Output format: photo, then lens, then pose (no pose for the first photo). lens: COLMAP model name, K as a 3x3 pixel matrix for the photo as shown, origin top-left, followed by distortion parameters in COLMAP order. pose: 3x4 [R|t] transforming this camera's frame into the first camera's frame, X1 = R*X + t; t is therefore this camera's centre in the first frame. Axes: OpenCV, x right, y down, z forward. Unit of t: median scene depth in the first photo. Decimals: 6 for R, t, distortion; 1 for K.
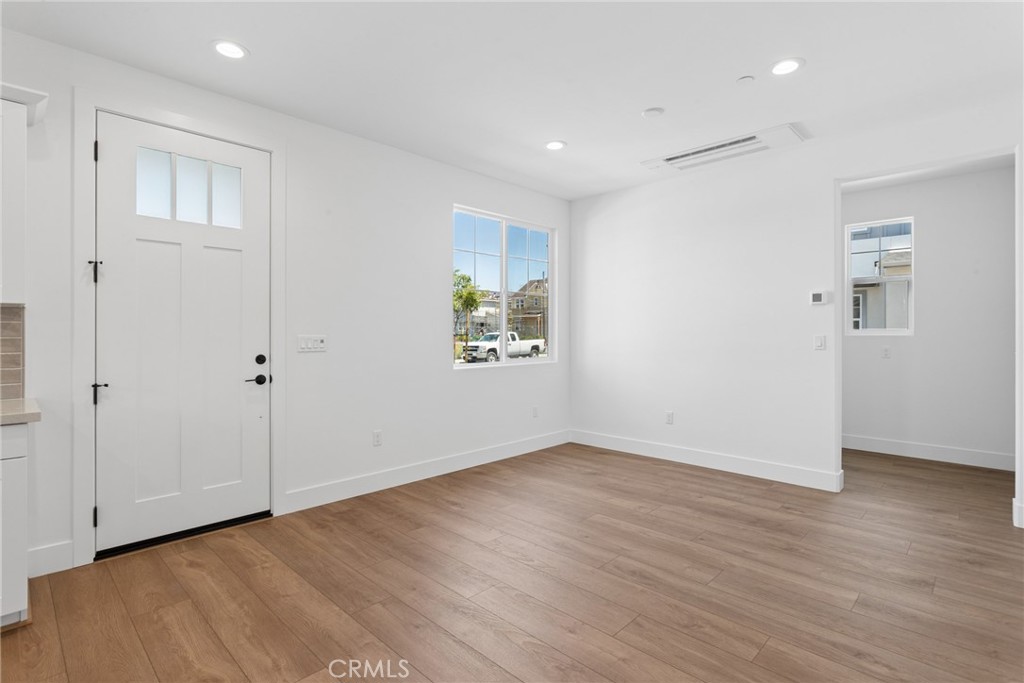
lens RADIAL K [[495.1, 0, 506.2], [0, 495.1, 333.2], [0, 0, 1]] dist [-0.016267, 0.004780]
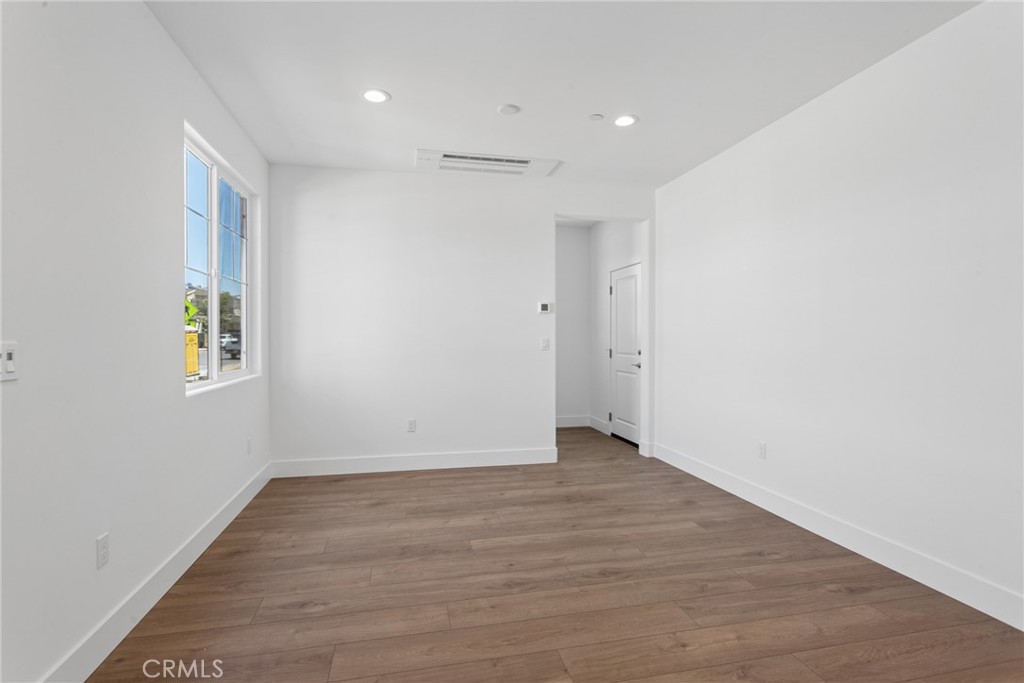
lens RADIAL K [[495.1, 0, 512.6], [0, 495.1, 342.4], [0, 0, 1]] dist [-0.016267, 0.004780]
pose [[0.545602, -0.009474, 0.837991, -0.486902], [0.000174, 0.999937, 0.011192, 0.000737], [-0.838044, -0.005961, 0.545570, 0.433180]]
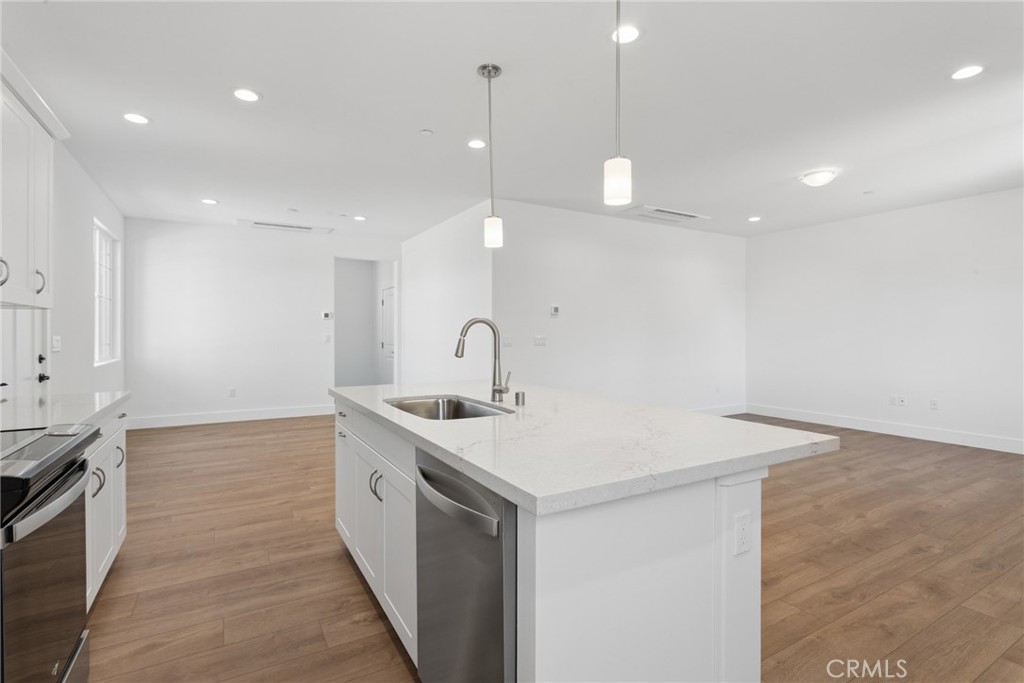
lens RADIAL K [[495.1, 0, 509.3], [0, 495.1, 335.1], [0, 0, 1]] dist [-0.016267, 0.004780]
pose [[0.269355, -0.002693, 0.963037, -1.139850], [0.000218, 0.999996, 0.002735, -0.000534], [-0.963041, -0.000527, 0.269354, -0.230996]]
